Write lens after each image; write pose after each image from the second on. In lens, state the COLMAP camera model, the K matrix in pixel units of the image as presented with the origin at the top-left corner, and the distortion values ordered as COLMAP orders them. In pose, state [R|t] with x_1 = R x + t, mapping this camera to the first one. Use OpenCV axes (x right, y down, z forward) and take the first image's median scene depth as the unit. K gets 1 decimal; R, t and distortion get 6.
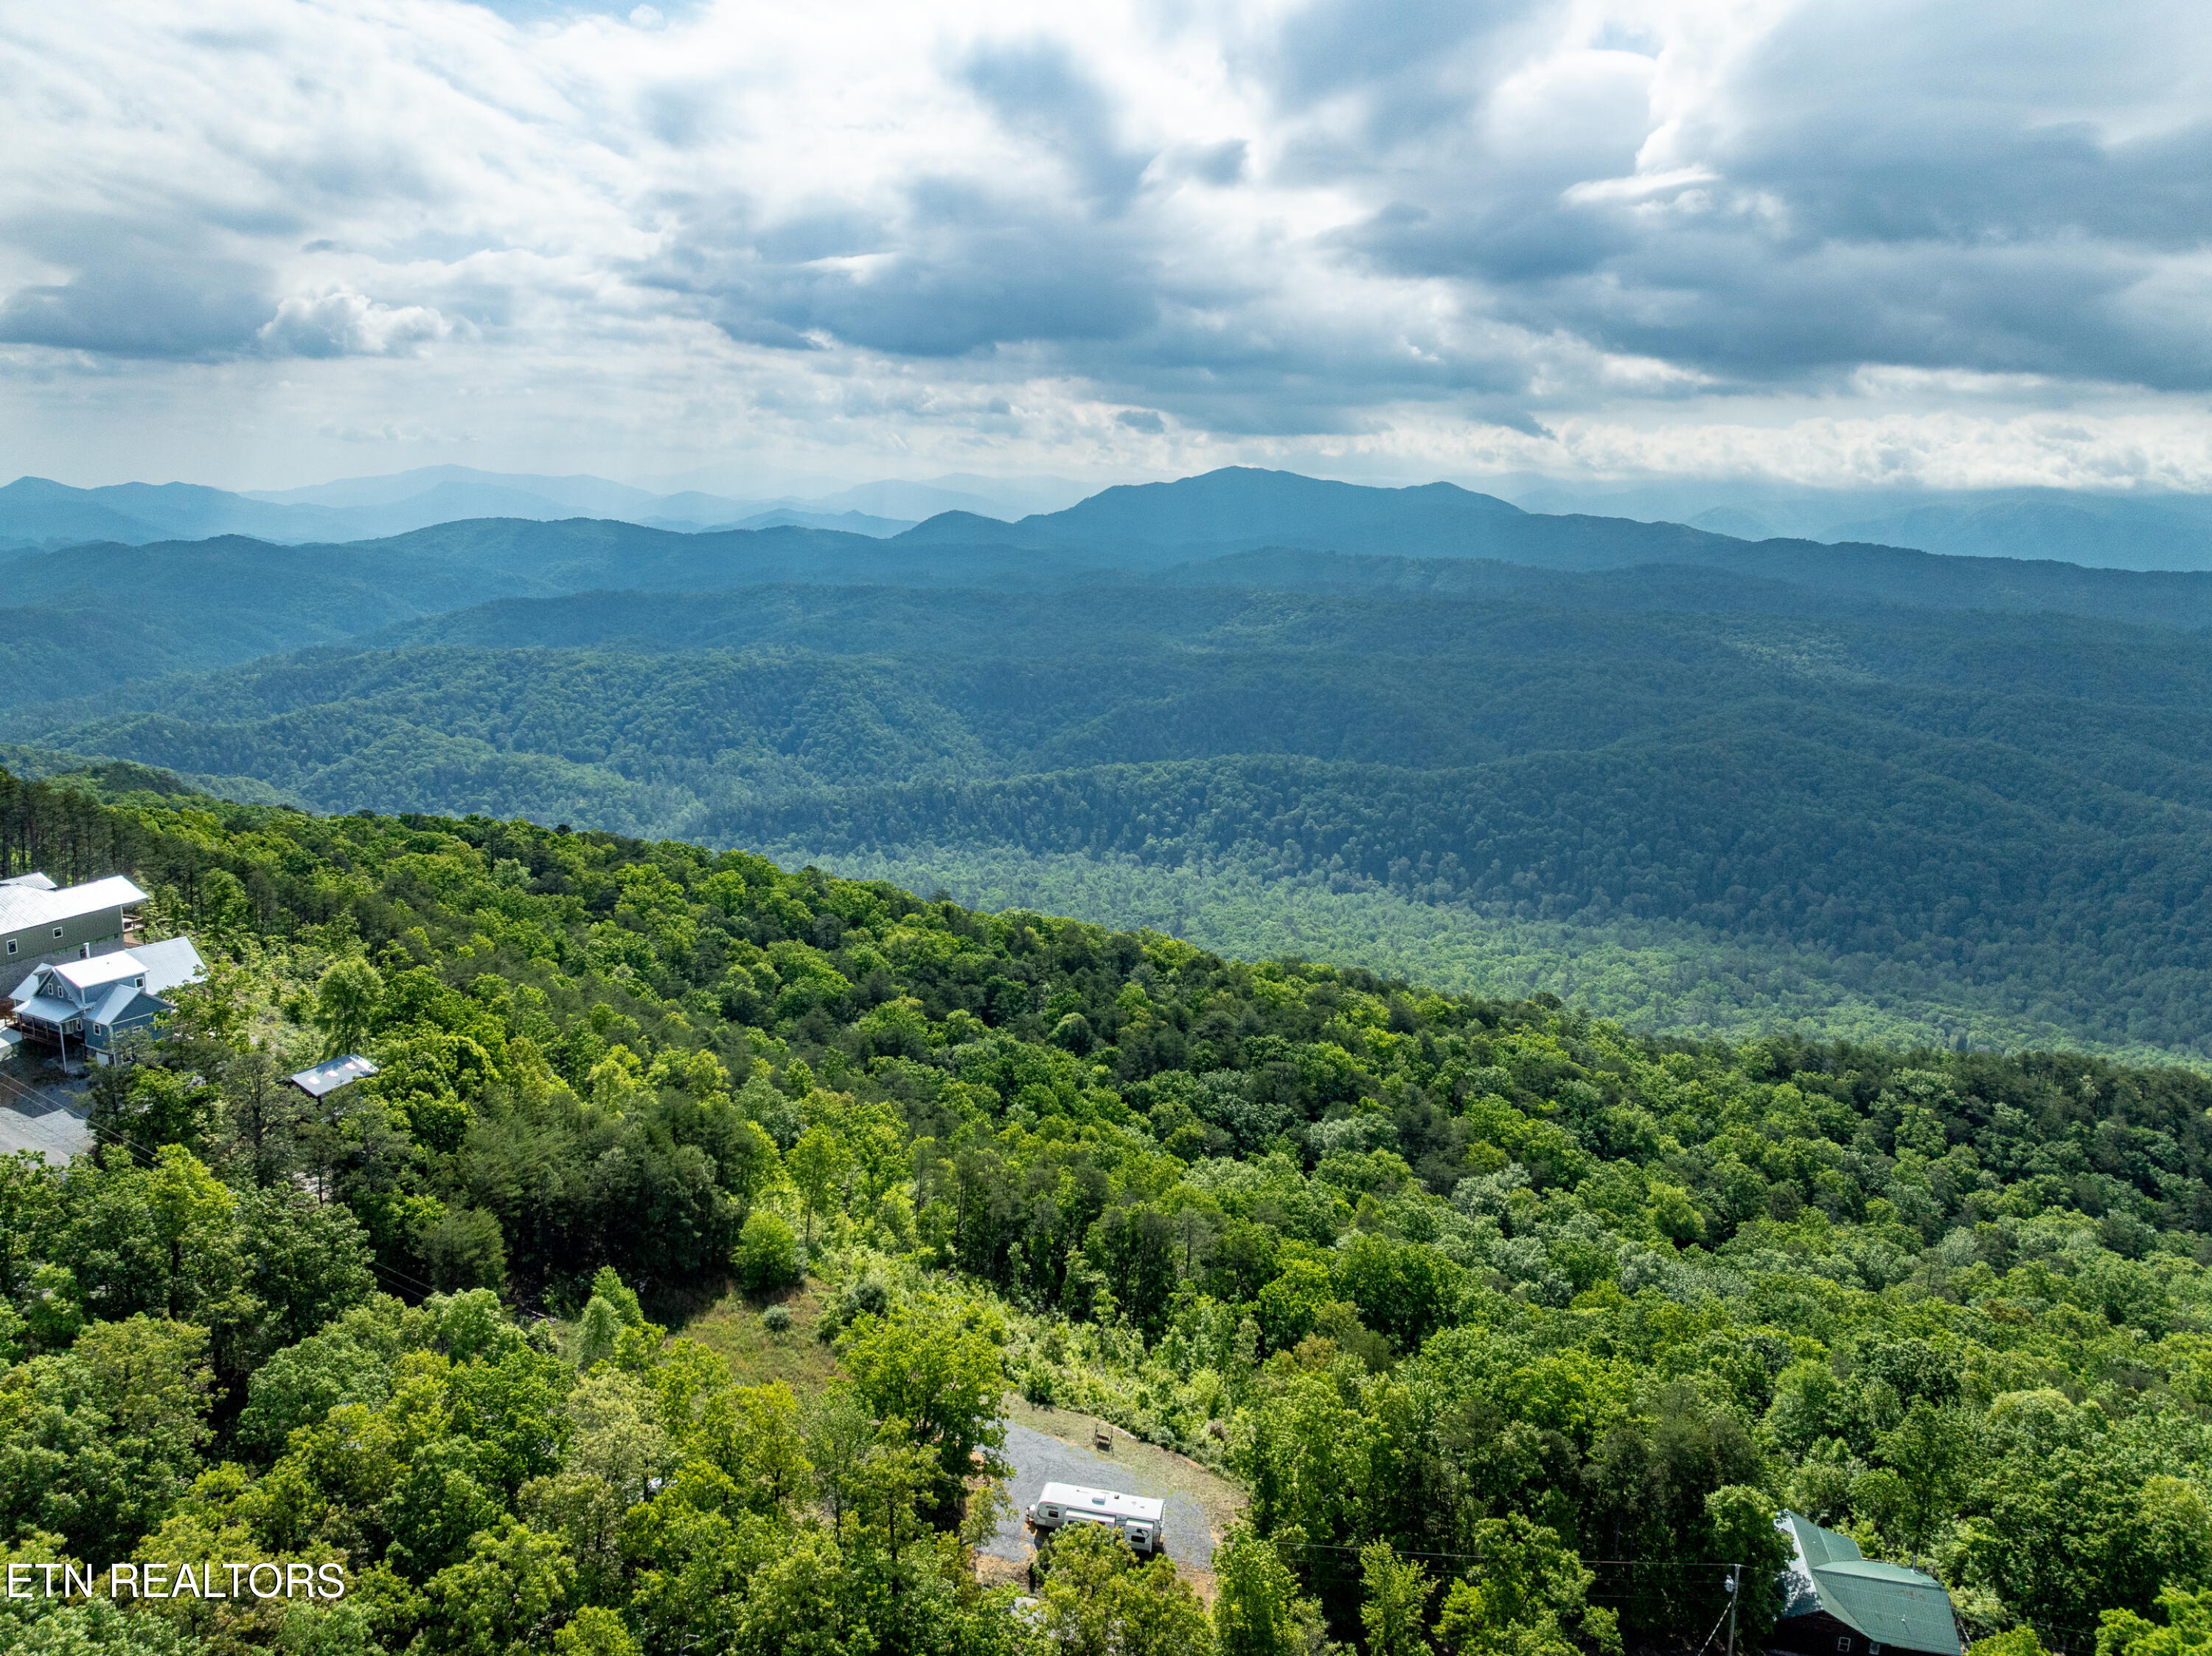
lens RADIAL K [[1559.0, 0, 1112.9], [0, 1559.0, 815.3], [0, 0, 1]] dist [-0.036470, 0.000272]
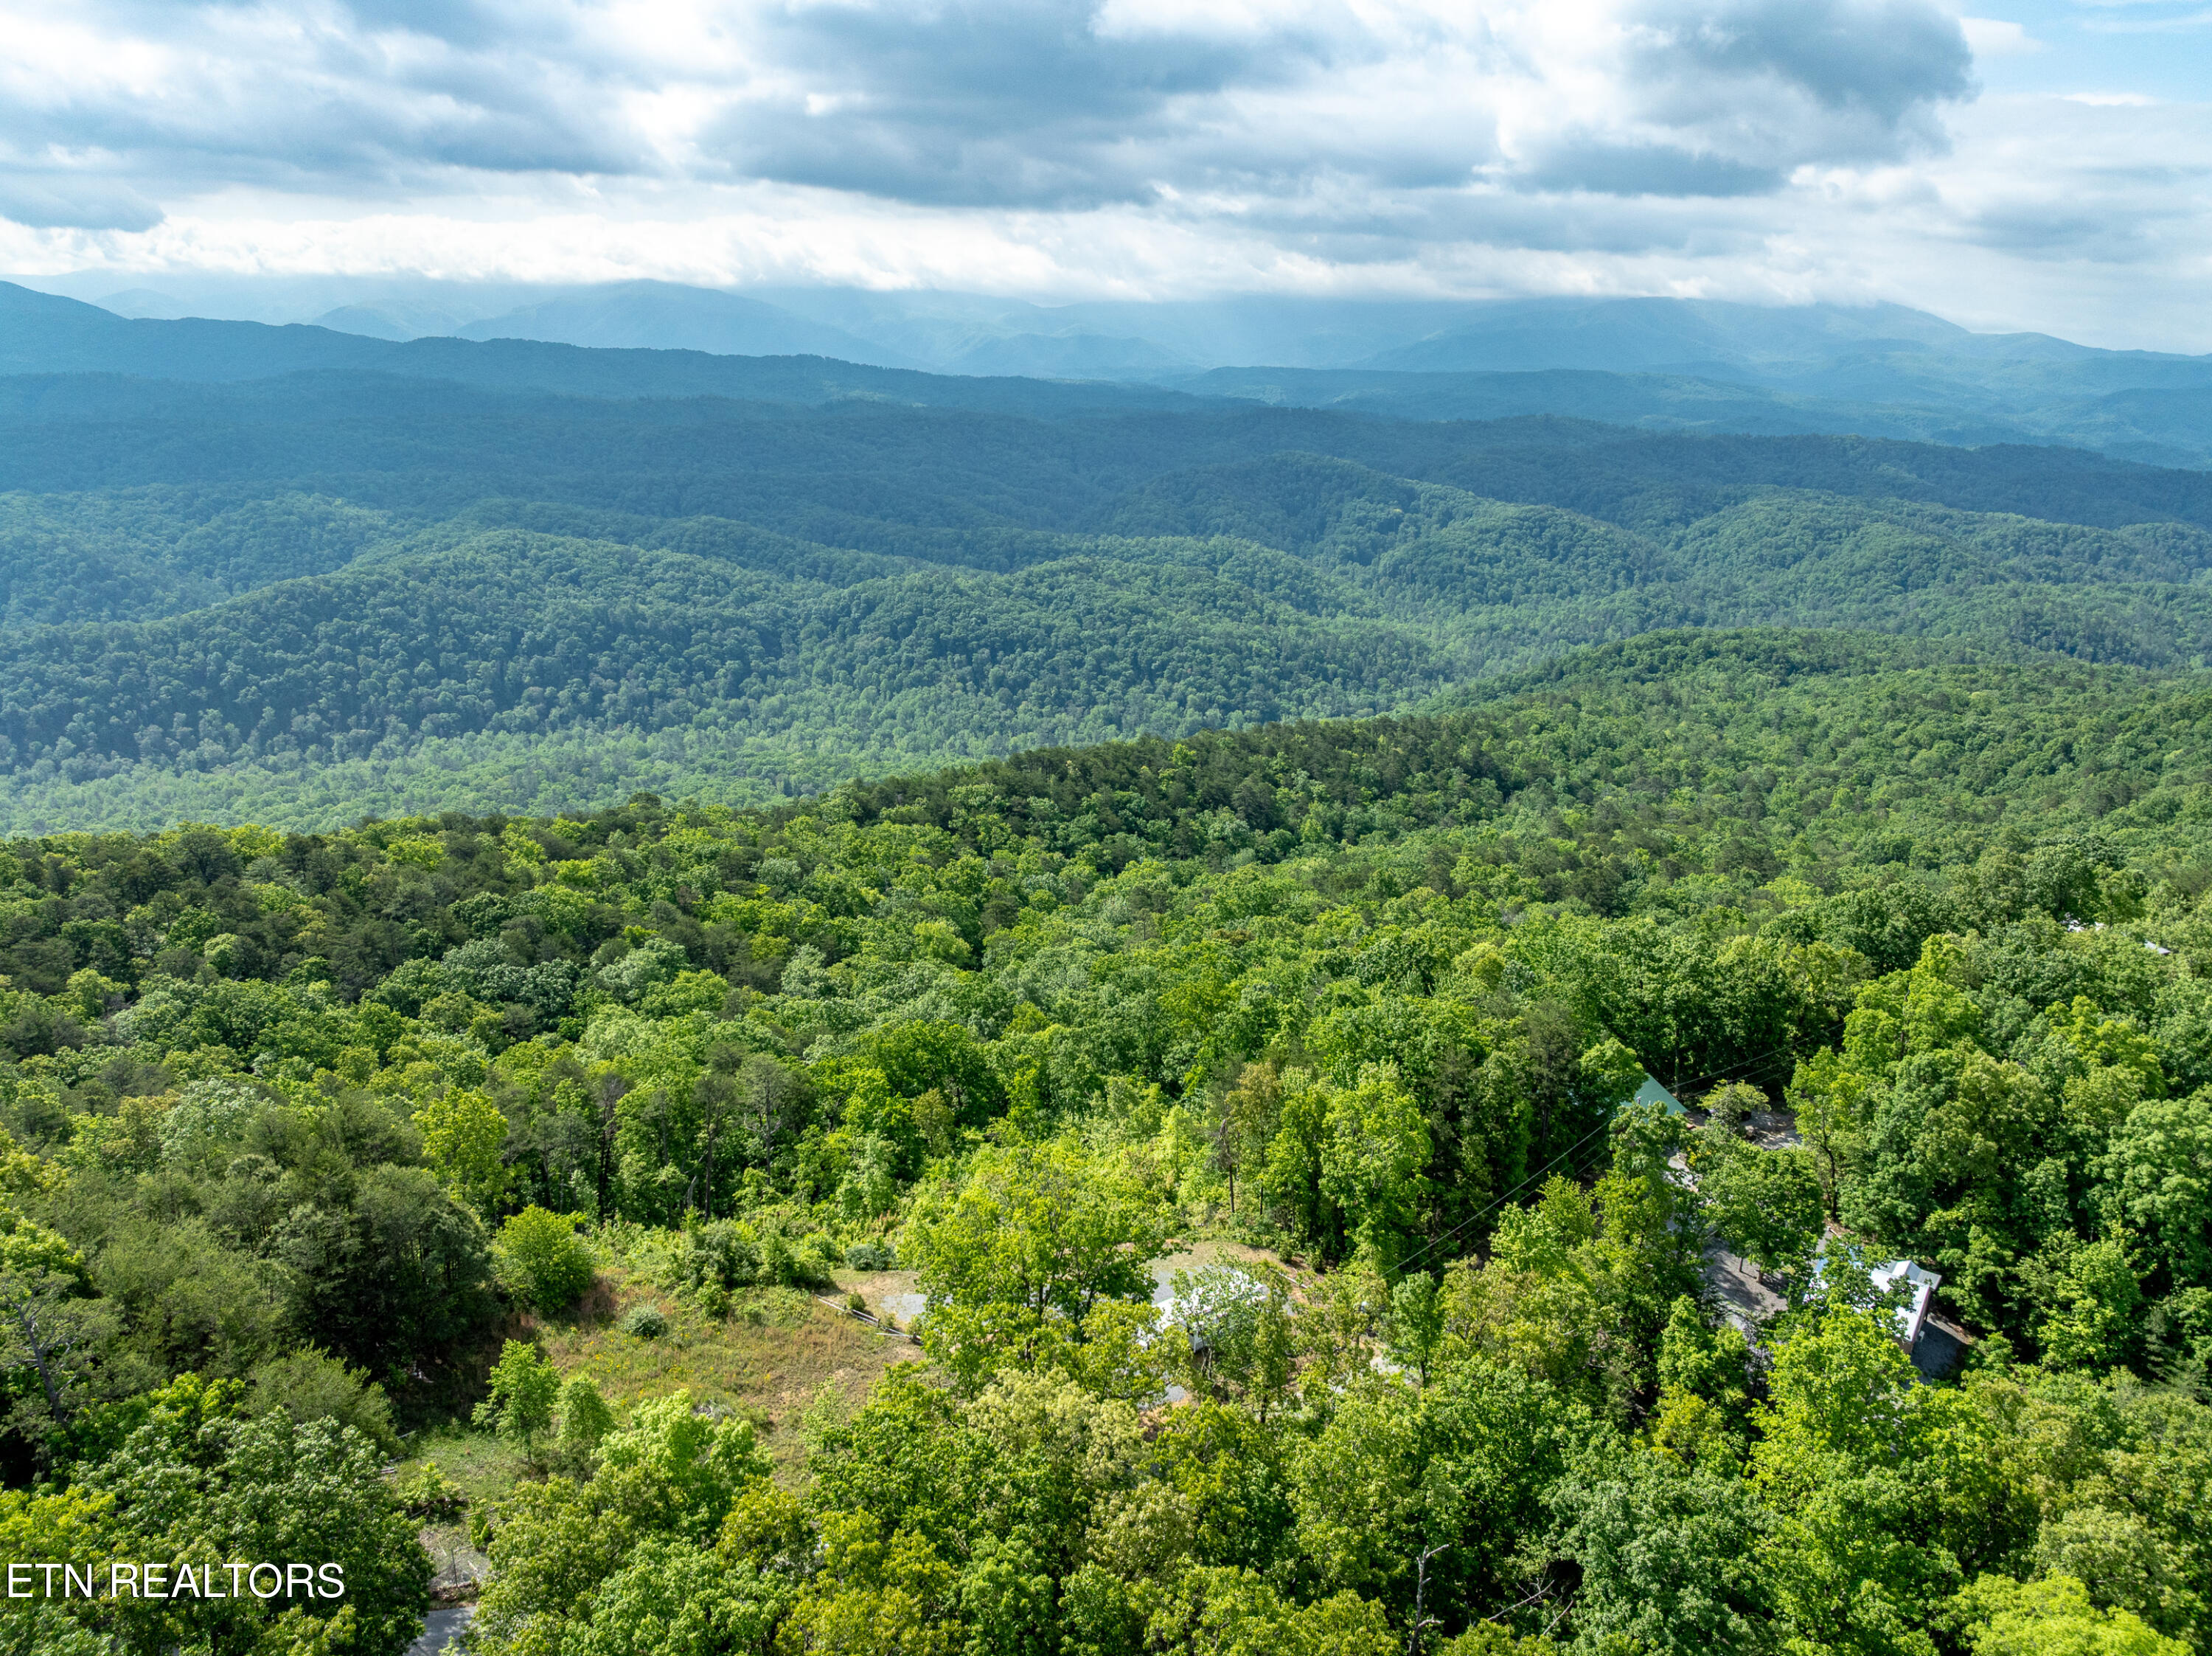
lens RADIAL K [[1559.0, 0, 1116.3], [0, 1559.0, 828.5], [0, 0, 1]] dist [-0.036470, 0.000272]
pose [[0.684388, -0.235974, 0.689877, -0.197300], [0.144419, 0.971305, 0.188968, -0.003280], [-0.714672, -0.029696, 0.698829, 0.128945]]
